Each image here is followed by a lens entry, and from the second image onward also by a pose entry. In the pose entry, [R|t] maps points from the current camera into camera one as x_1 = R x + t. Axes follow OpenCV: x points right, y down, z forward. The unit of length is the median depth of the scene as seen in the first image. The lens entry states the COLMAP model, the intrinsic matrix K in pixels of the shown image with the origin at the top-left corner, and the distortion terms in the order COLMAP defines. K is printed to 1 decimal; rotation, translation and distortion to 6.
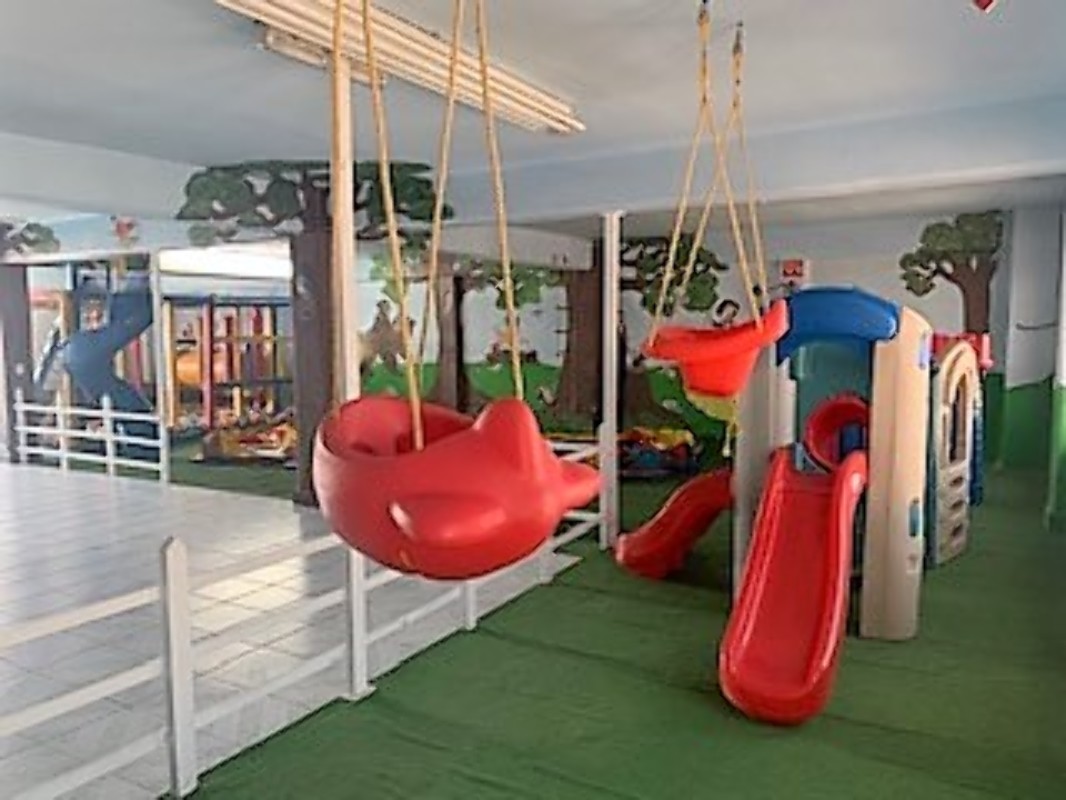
lens RADIAL K [[822.1, 0, 522.5], [0, 822.1, 399.7], [0, 0, 1]] dist [0.003020, -0.004377]
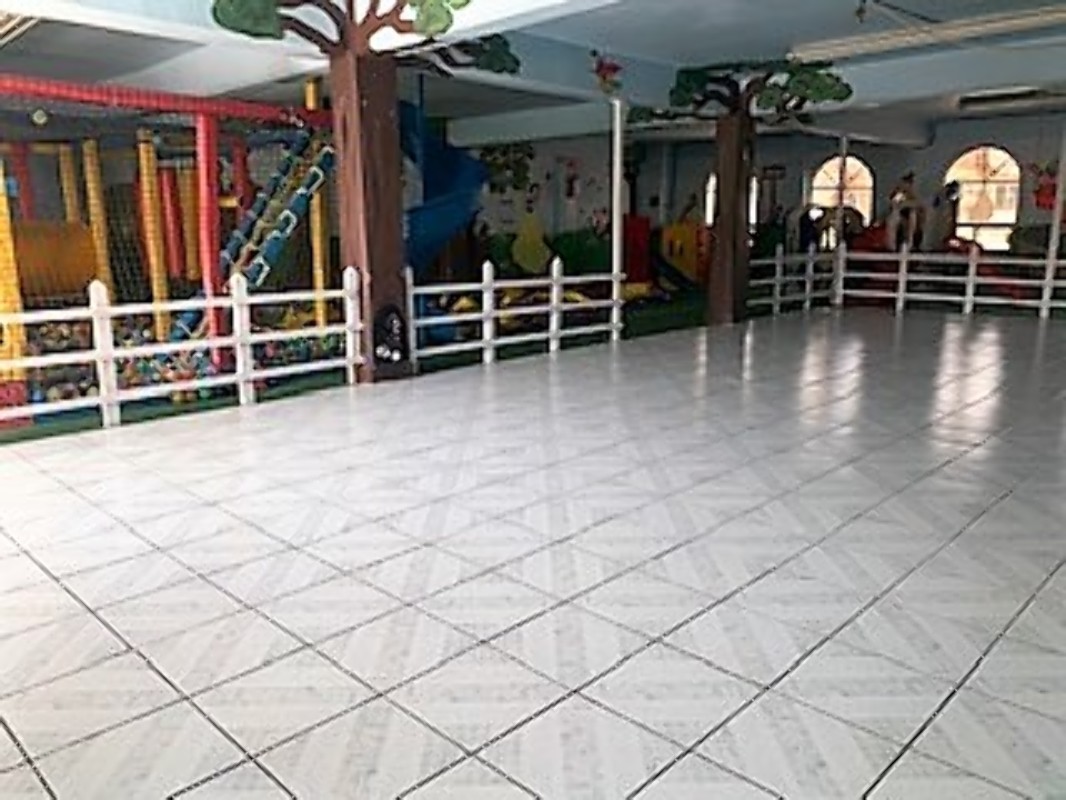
lens RADIAL K [[822.1, 0, 522.5], [0, 822.1, 399.7], [0, 0, 1]] dist [0.003020, -0.004377]
pose [[0.243105, -0.195855, 0.950021, -1.247784], [0.079942, 0.980117, 0.181603, -0.018024], [-0.966700, 0.031798, 0.253928, 0.748578]]
